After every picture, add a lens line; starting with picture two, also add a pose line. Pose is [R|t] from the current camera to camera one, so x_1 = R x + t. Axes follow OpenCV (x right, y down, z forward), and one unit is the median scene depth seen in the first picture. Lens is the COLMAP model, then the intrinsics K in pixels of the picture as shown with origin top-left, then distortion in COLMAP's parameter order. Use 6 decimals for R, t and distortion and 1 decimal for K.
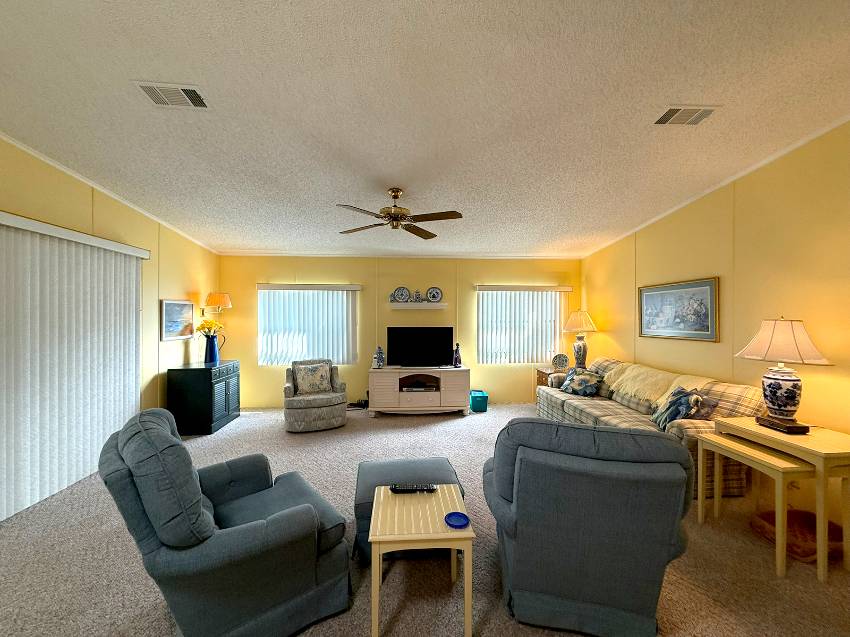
lens RADIAL K [[337.5, 0, 424.2], [0, 337.5, 314.1], [0, 0, 1]] dist [0.003214, 0.000161]
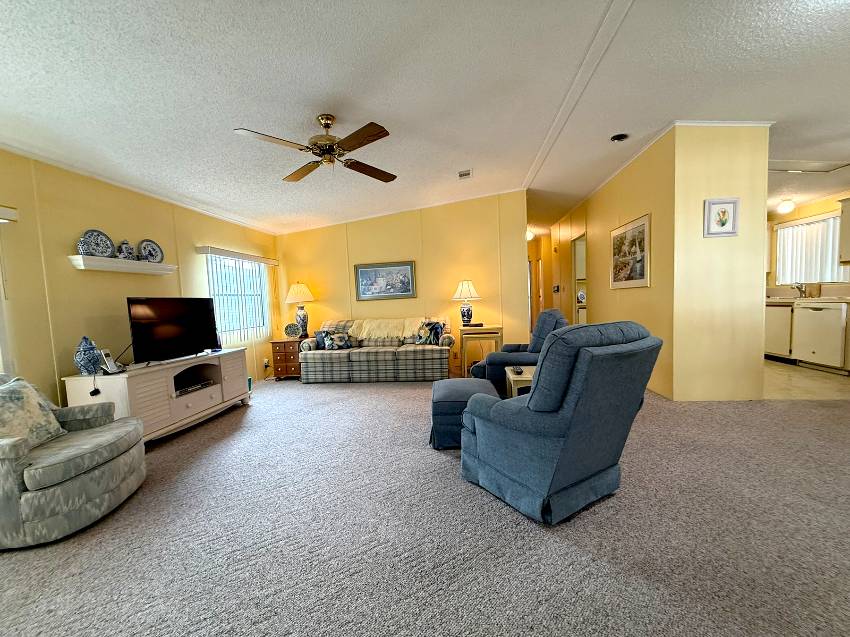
lens RADIAL K [[337.5, 0, 423.7], [0, 337.5, 320.7], [0, 0, 1]] dist [0.003214, 0.000161]
pose [[0.202404, -0.067922, 0.976944, -0.667257], [0.040493, 0.997319, 0.060949, 0.074311], [-0.978465, 0.027223, 0.204612, 0.461035]]
